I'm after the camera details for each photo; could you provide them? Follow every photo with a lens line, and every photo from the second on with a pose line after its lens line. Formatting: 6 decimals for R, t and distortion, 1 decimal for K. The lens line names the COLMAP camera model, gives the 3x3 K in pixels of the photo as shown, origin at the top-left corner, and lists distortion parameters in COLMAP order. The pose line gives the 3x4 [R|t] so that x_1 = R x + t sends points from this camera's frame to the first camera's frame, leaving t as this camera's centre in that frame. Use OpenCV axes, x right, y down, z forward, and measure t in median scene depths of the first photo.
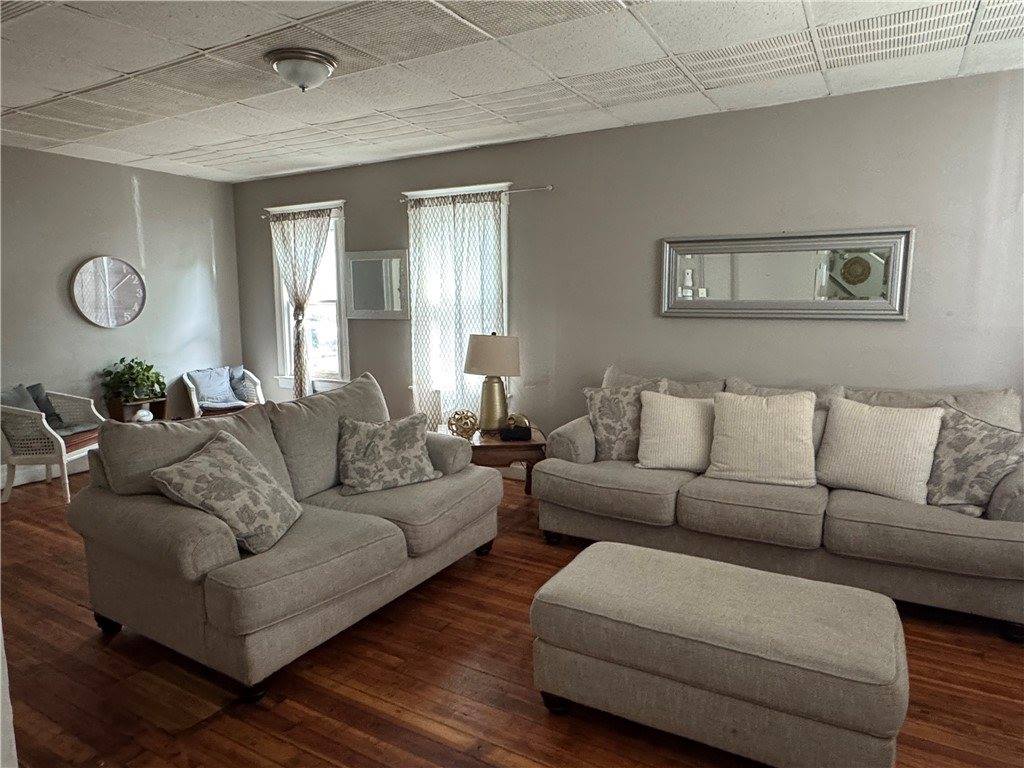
lens RADIAL K [[653.1, 0, 508.9], [0, 653.1, 382.8], [0, 0, 1]] dist [0.002441, -0.000369]
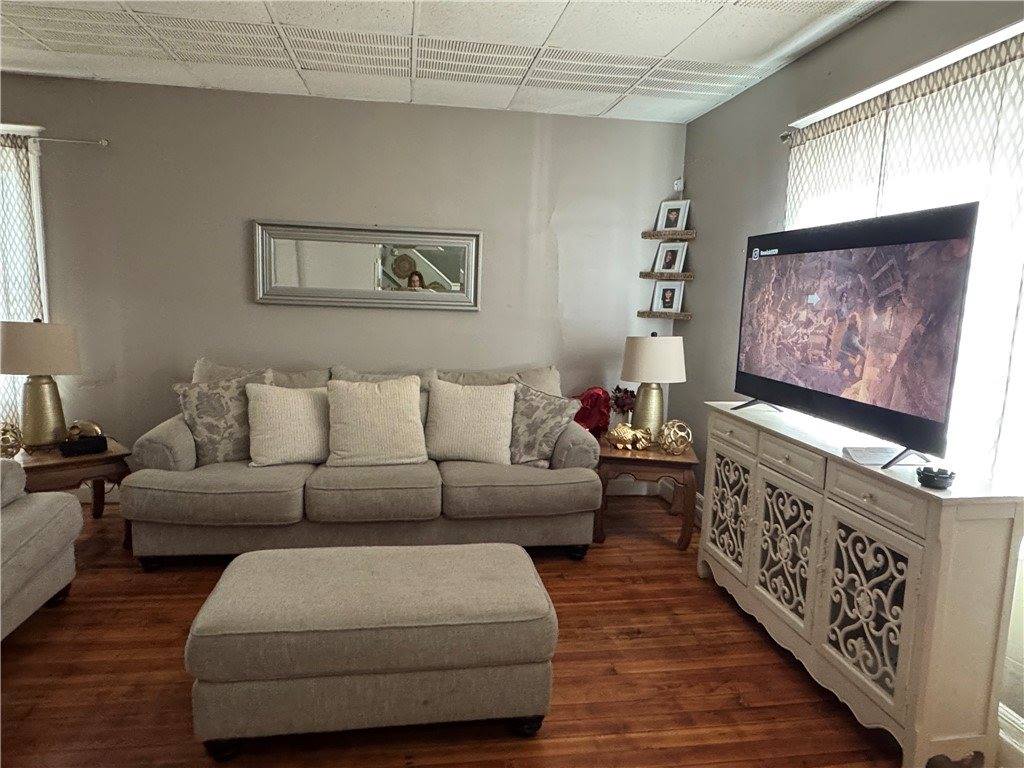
lens RADIAL K [[653.1, 0, 510.4], [0, 653.1, 385.4], [0, 0, 1]] dist [0.002441, -0.000369]
pose [[0.778342, -0.058393, 0.625119, -0.093850], [0.044096, 0.998291, 0.038347, -0.004681], [-0.626290, -0.002281, 0.779587, 0.053393]]
